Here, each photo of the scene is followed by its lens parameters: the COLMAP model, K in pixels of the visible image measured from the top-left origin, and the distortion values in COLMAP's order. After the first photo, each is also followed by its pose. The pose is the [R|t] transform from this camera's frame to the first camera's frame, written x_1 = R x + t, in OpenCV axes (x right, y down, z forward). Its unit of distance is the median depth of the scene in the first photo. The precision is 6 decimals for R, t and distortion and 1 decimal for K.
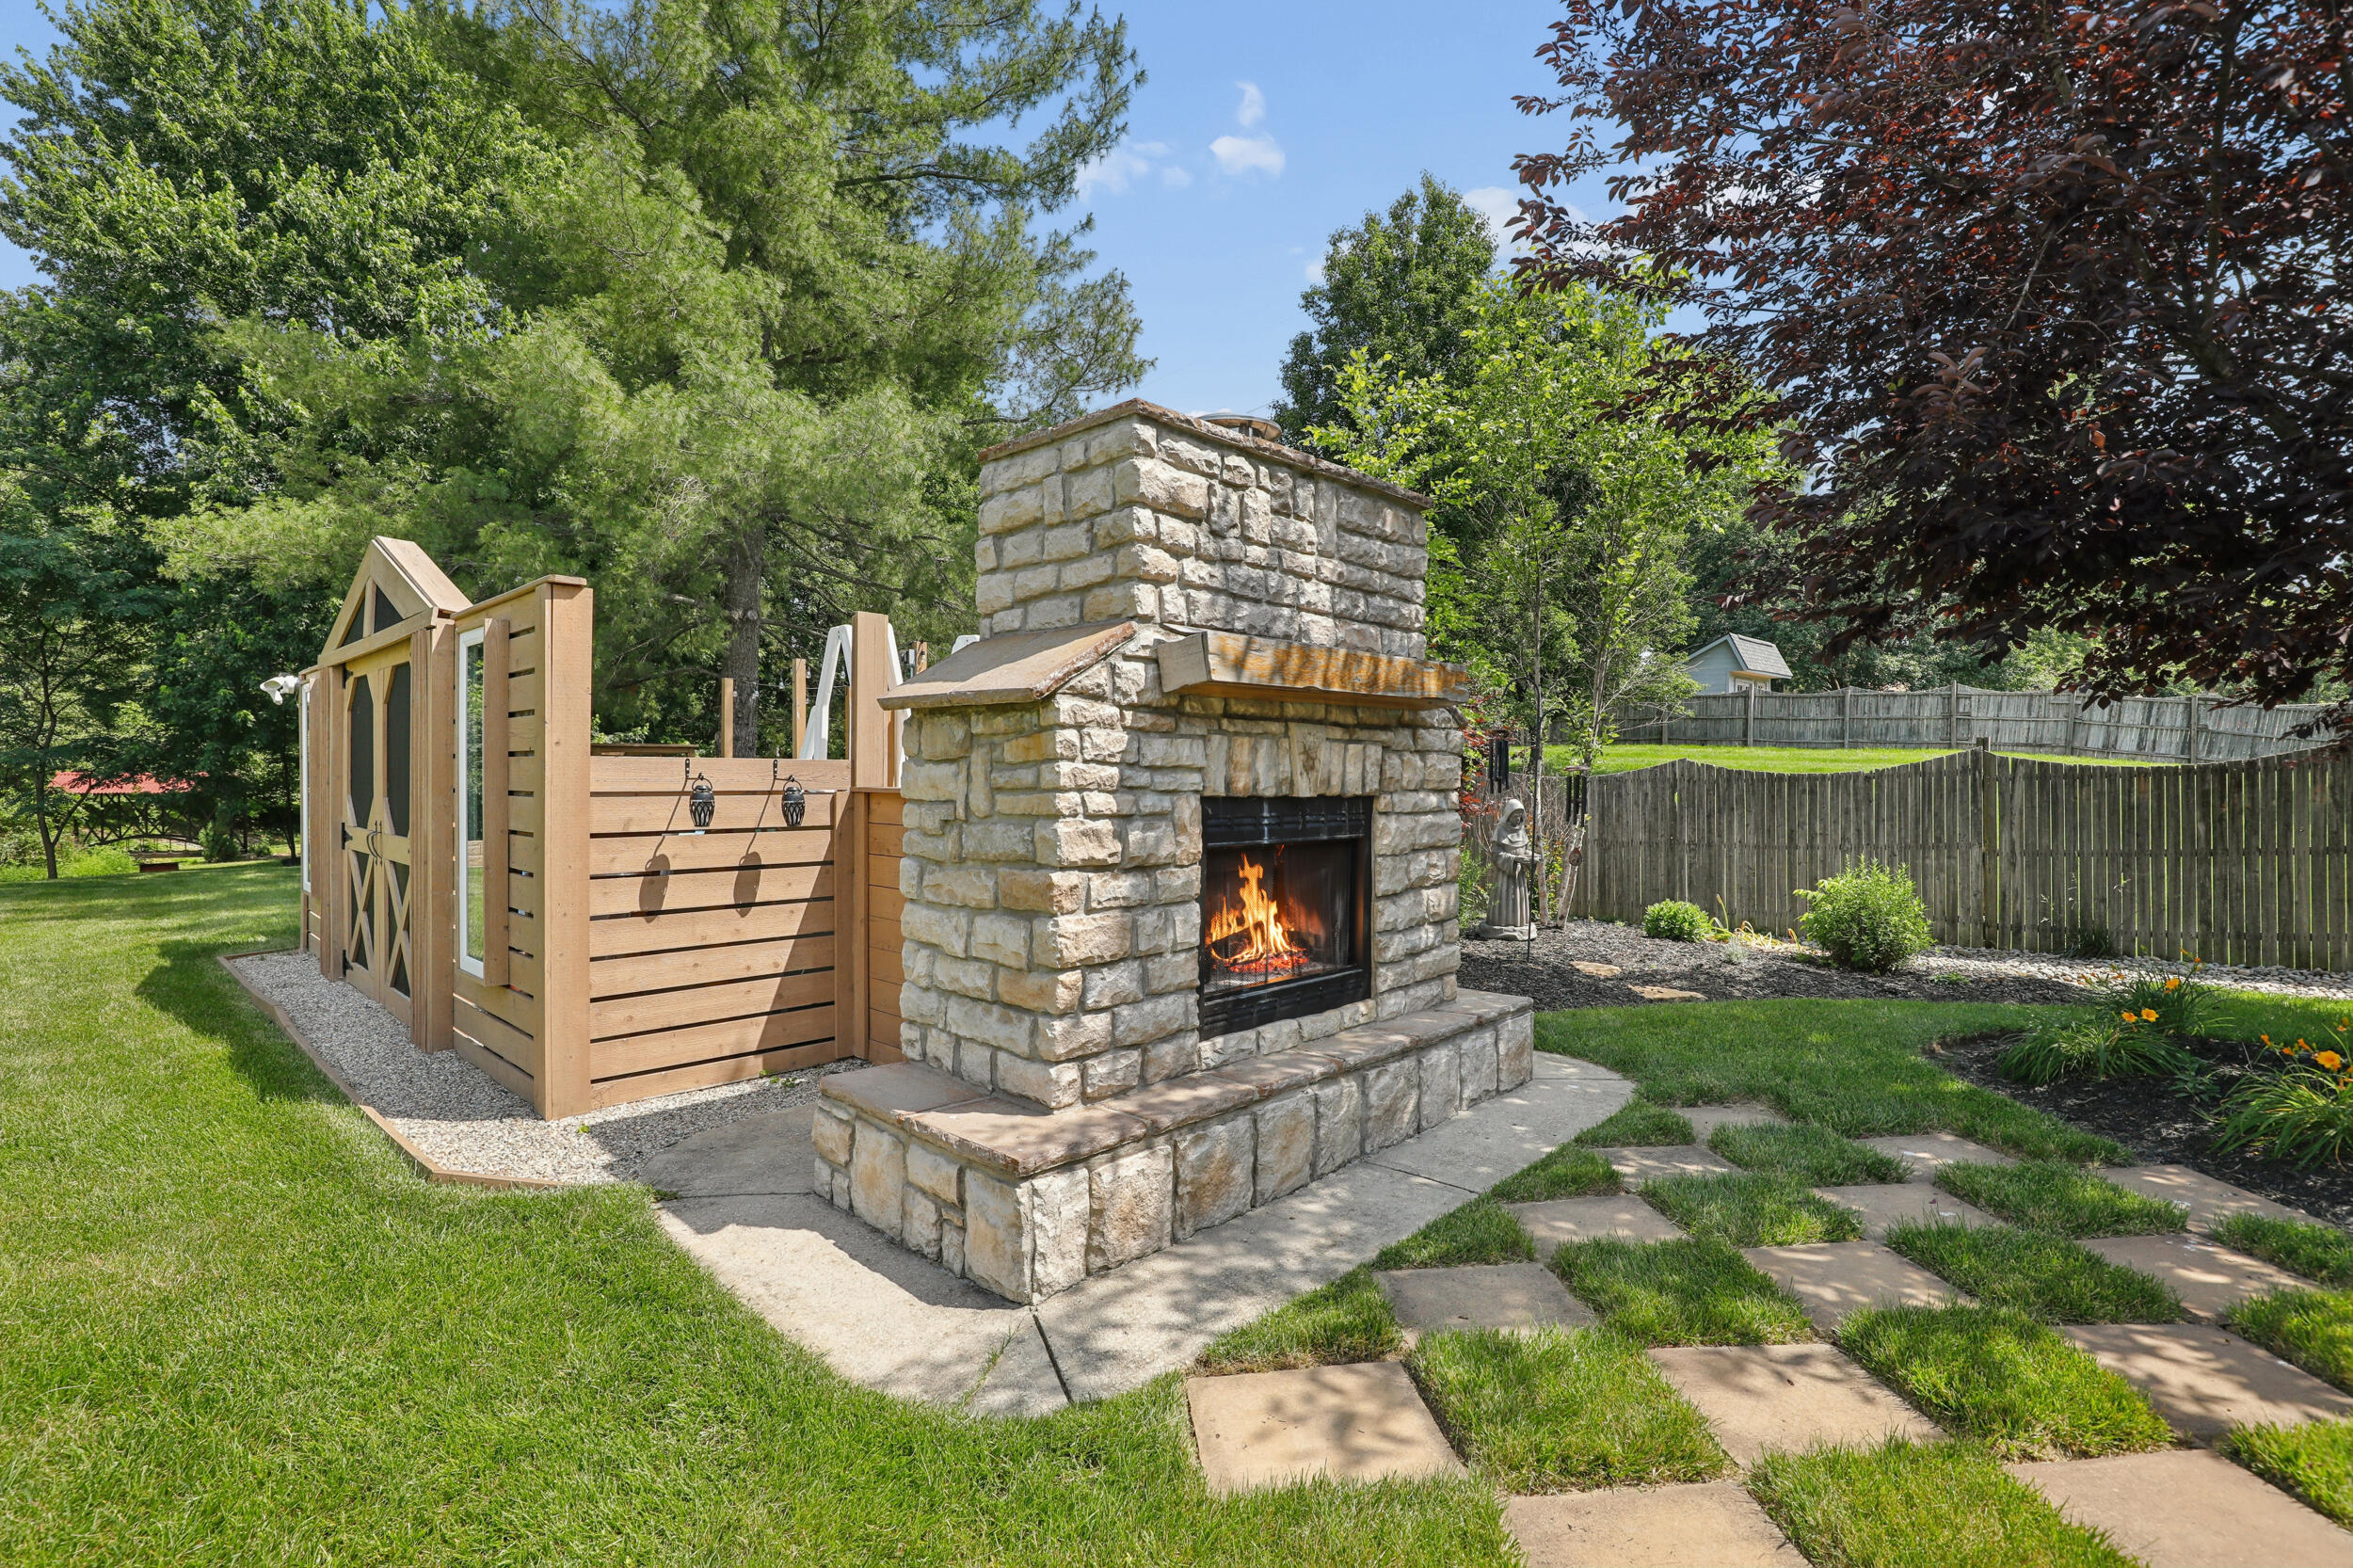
lens RADIAL K [[1075.7, 0, 1176.5], [0, 1075.7, 784.0], [0, 0, 1]] dist [0.000740, 0.000040]
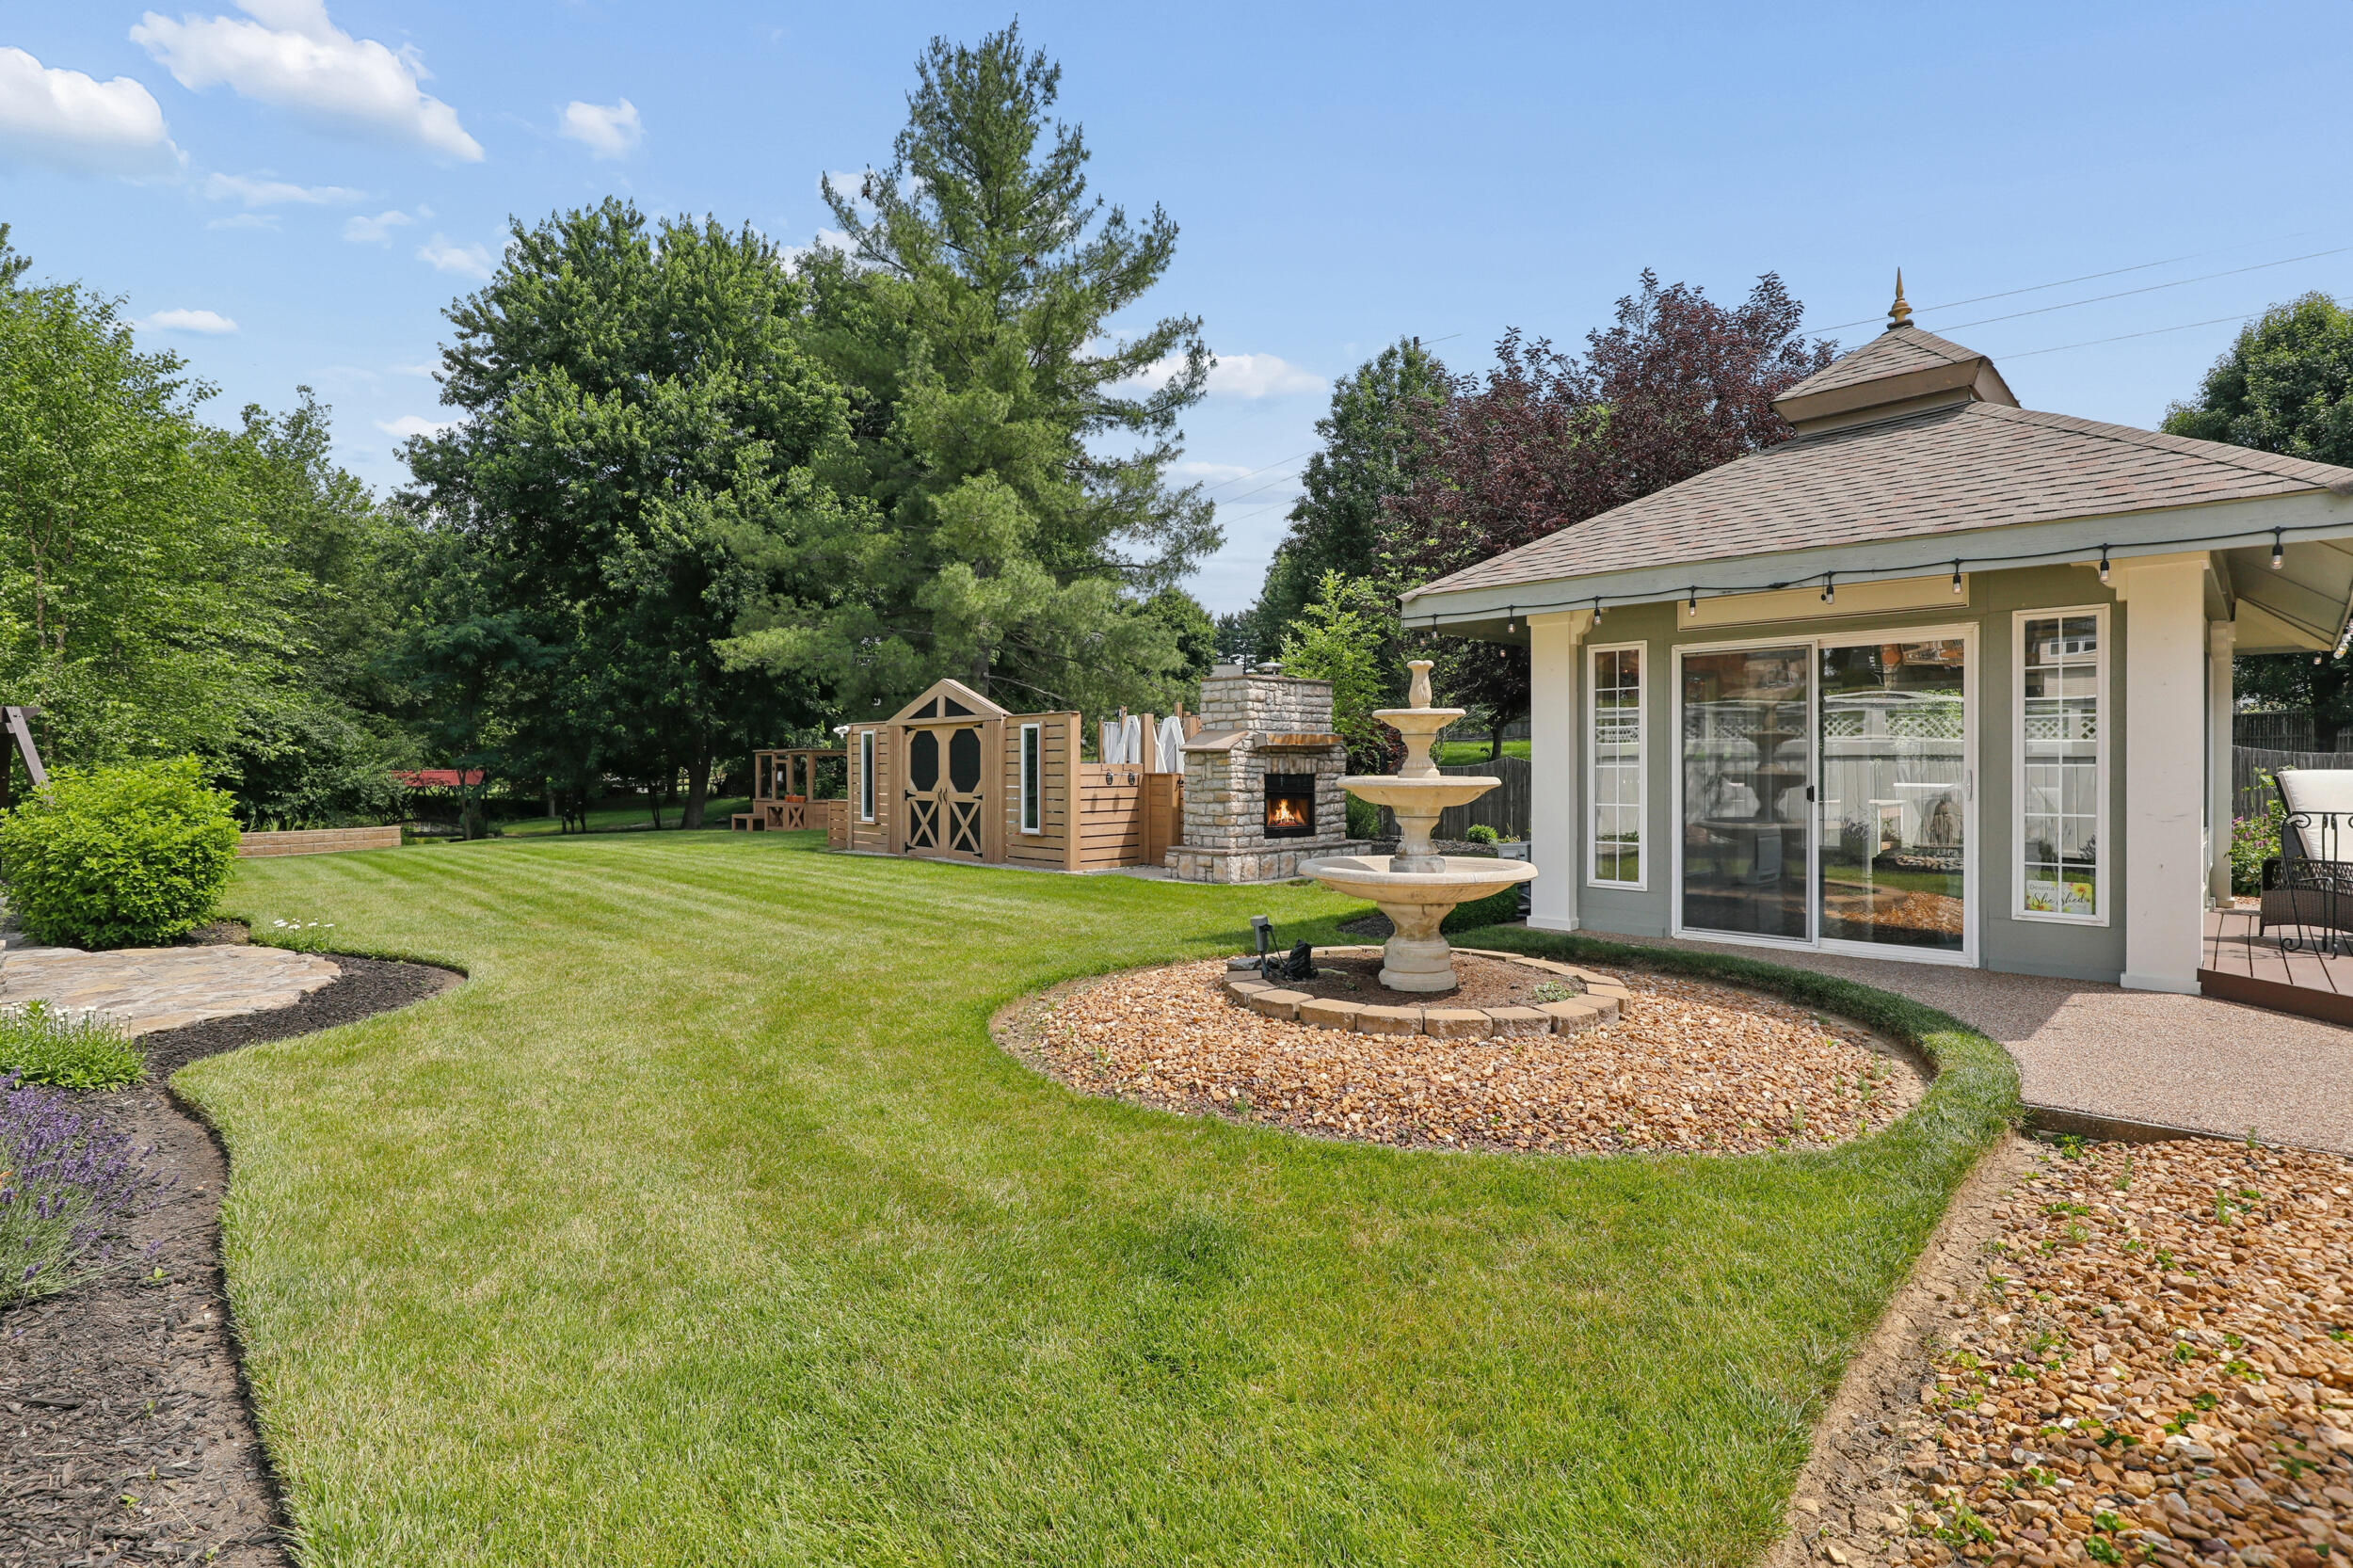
lens RADIAL K [[1100.1, 0, 1176.5], [0, 1100.1, 784.0], [0, 0, 1]] dist [-0.000955, -0.000039]
pose [[0.999554, -0.006968, -0.029026, -0.140884], [0.007256, 0.999925, 0.009859, 0.005820], [0.028956, -0.010065, 0.999530, -2.347057]]
